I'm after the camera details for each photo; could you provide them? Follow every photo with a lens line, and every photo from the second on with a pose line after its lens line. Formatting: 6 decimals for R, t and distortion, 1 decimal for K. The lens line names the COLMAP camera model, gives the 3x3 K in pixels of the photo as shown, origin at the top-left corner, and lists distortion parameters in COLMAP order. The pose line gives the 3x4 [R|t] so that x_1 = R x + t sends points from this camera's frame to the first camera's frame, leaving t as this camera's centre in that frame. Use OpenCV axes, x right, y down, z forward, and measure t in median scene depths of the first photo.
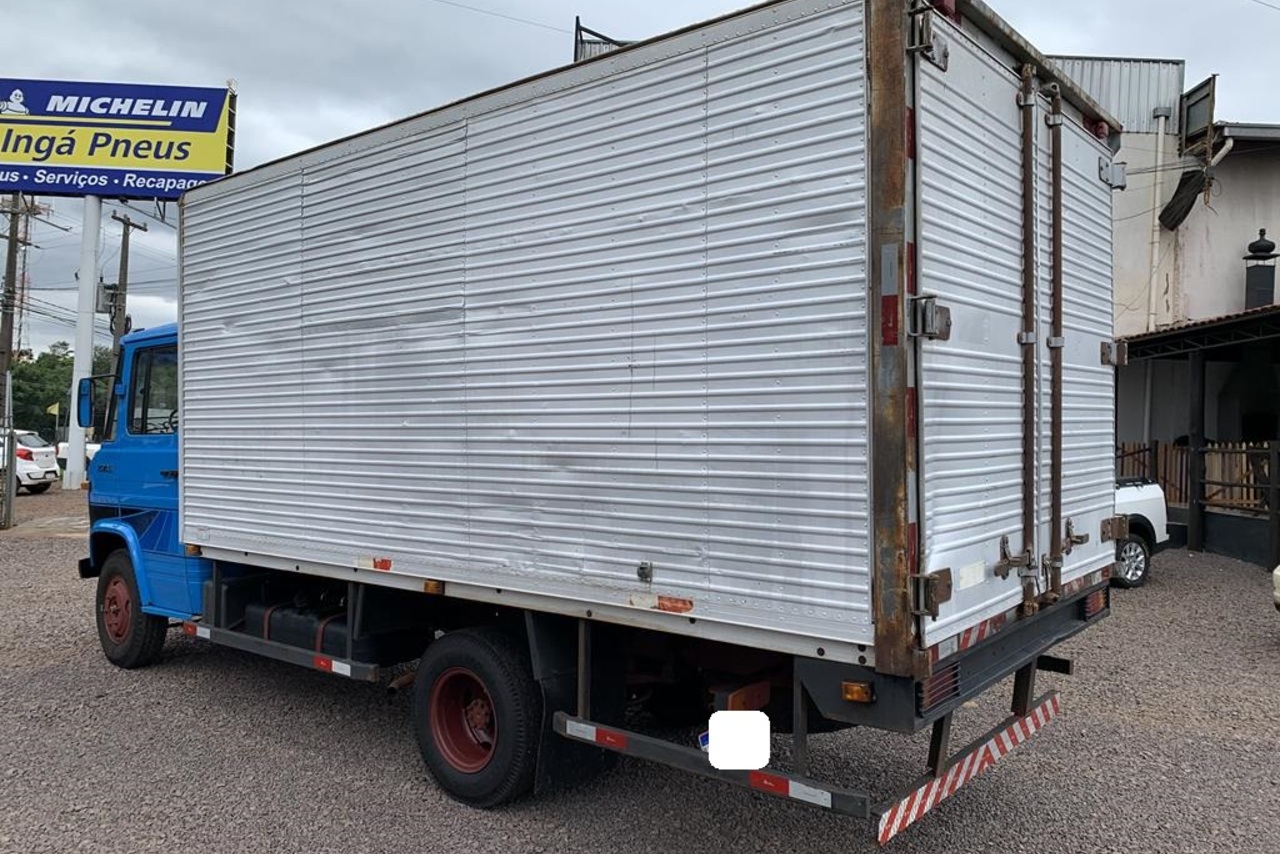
lens RADIAL K [[981.5, 0, 638.5], [0, 981.5, 426.3], [0, 0, 1]] dist [0.029158, -0.013948]
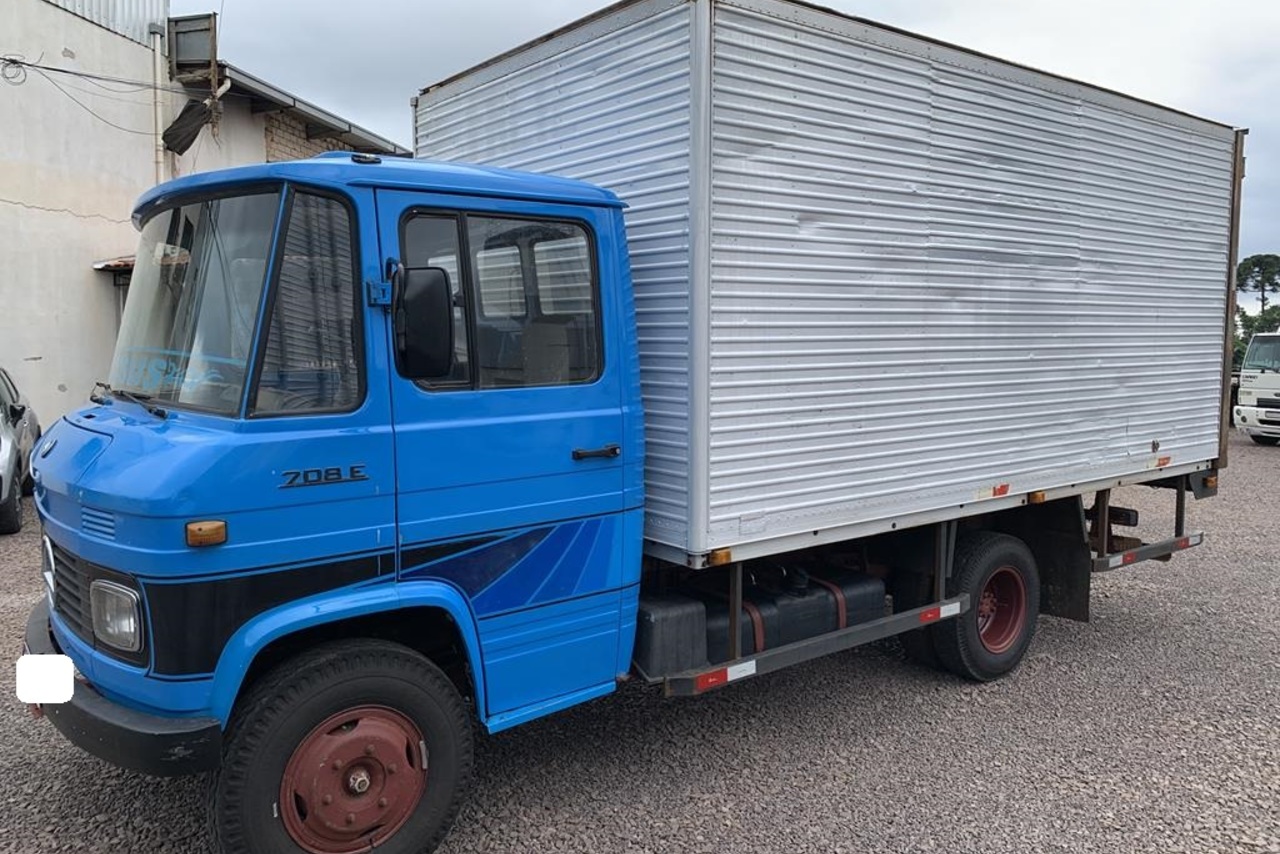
lens RADIAL K [[981.5, 0, 641.5], [0, 981.5, 424.1], [0, 0, 1]] dist [0.029158, -0.013948]
pose [[0.220804, -0.084186, 0.971678, -0.360546], [0.004554, 0.996346, 0.085289, -0.005826], [-0.975307, -0.014407, 0.220381, 0.302124]]
